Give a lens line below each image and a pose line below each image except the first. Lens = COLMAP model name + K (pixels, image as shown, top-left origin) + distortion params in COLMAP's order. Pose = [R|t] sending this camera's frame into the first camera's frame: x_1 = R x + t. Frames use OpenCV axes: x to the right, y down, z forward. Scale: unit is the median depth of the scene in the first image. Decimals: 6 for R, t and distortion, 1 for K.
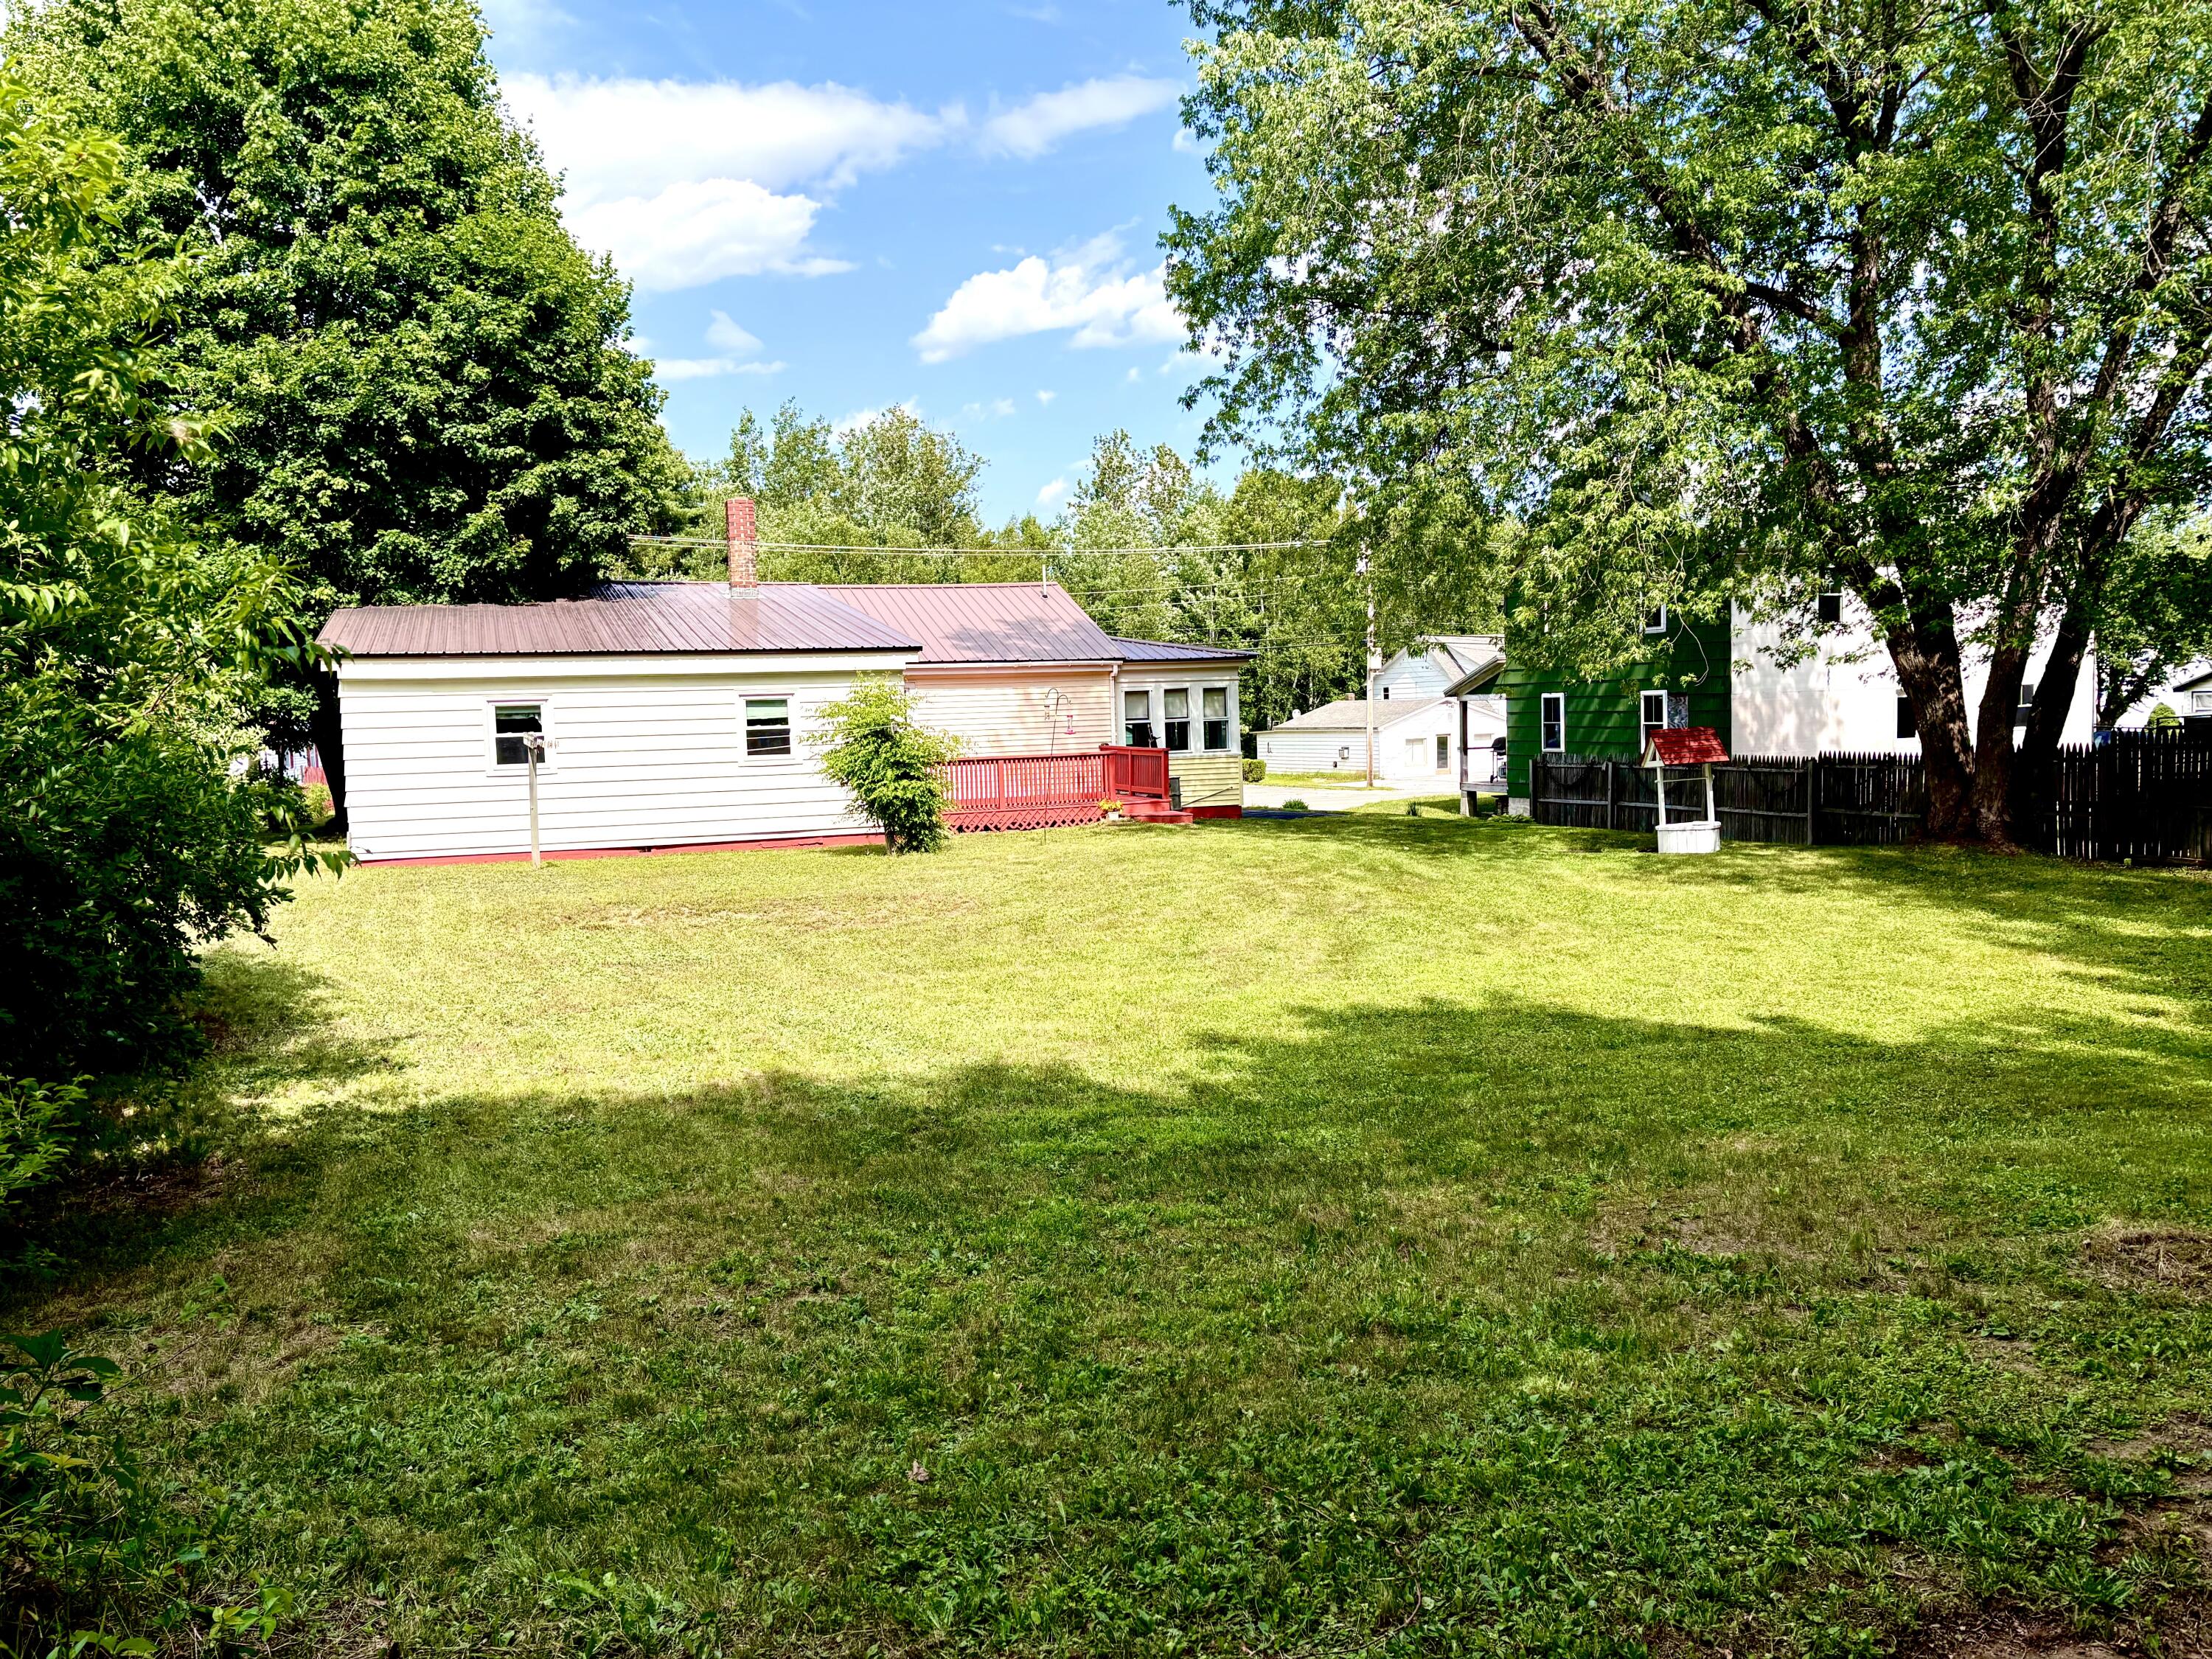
lens RADIAL K [[1678.9, 0, 1101.3], [0, 1678.9, 832.6], [0, 0, 1]] dist [-0.004013, 0.032505]
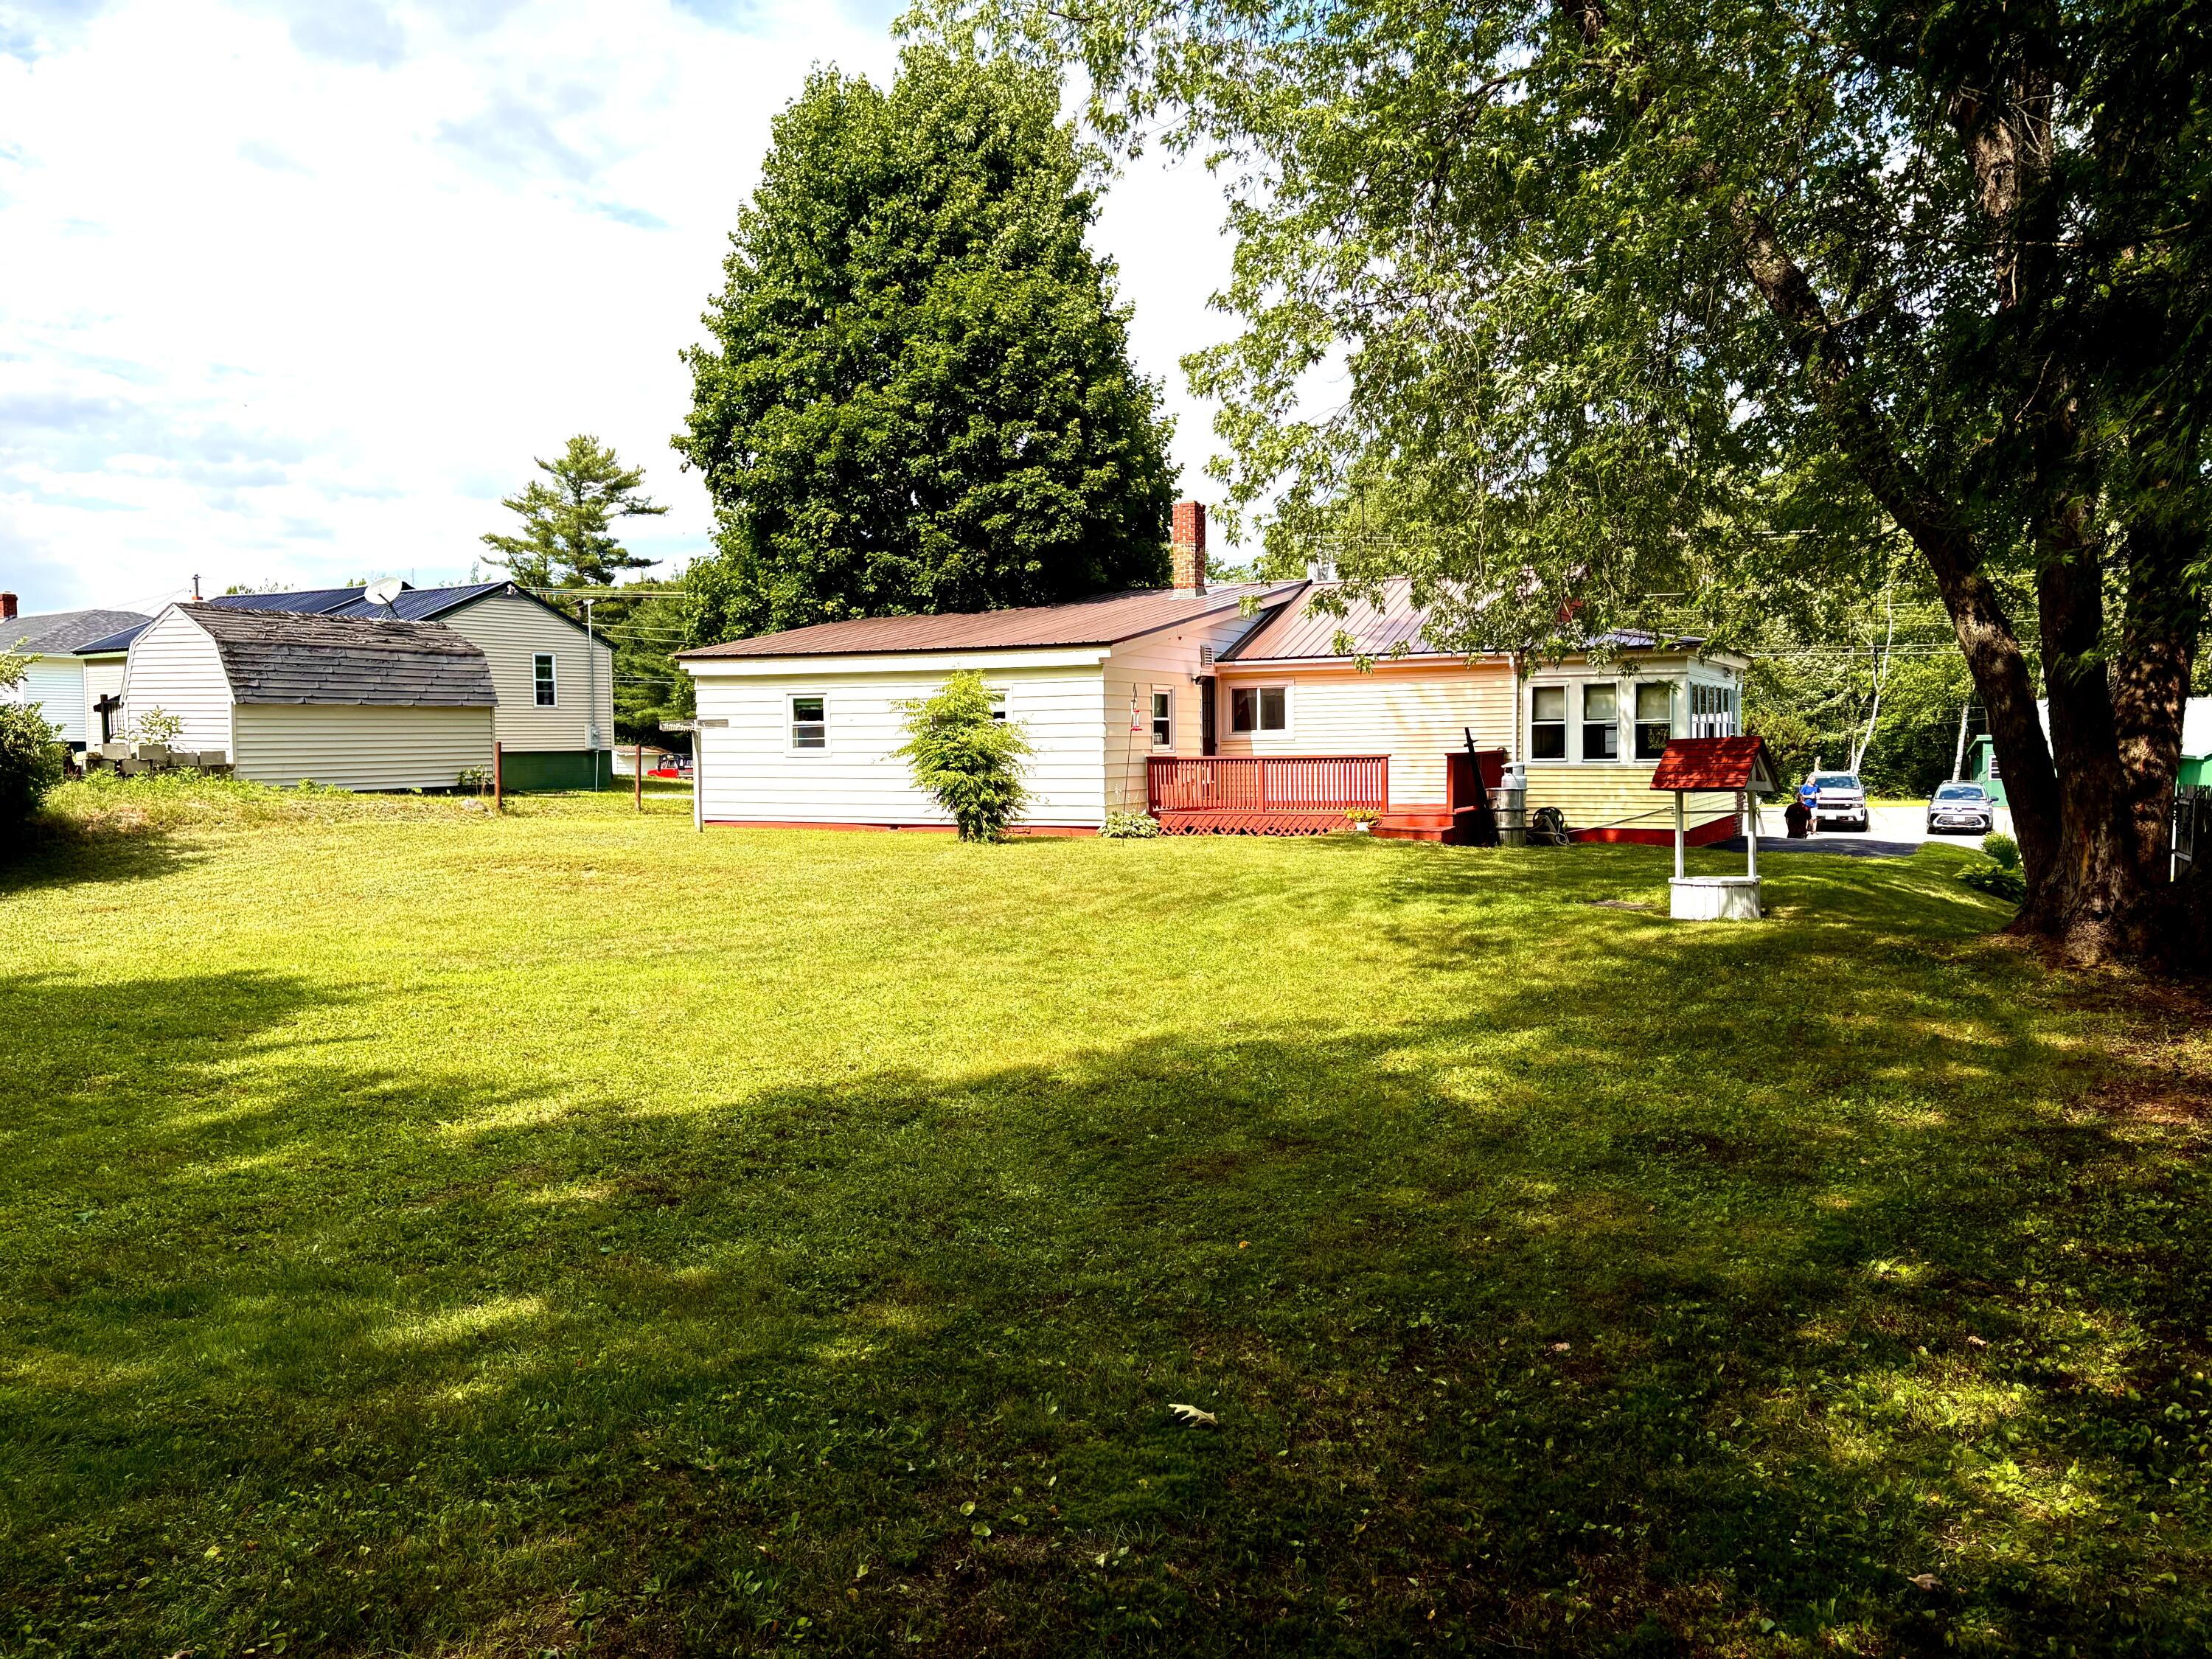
lens RADIAL K [[1678.9, 0, 1101.3], [0, 1678.9, 832.6], [0, 0, 1]] dist [-0.004013, 0.032505]
pose [[0.669093, 0.070511, -0.739826, 0.599918], [-0.063981, 0.997258, 0.037182, -0.033085], [0.740419, 0.022457, 0.671770, 0.307106]]
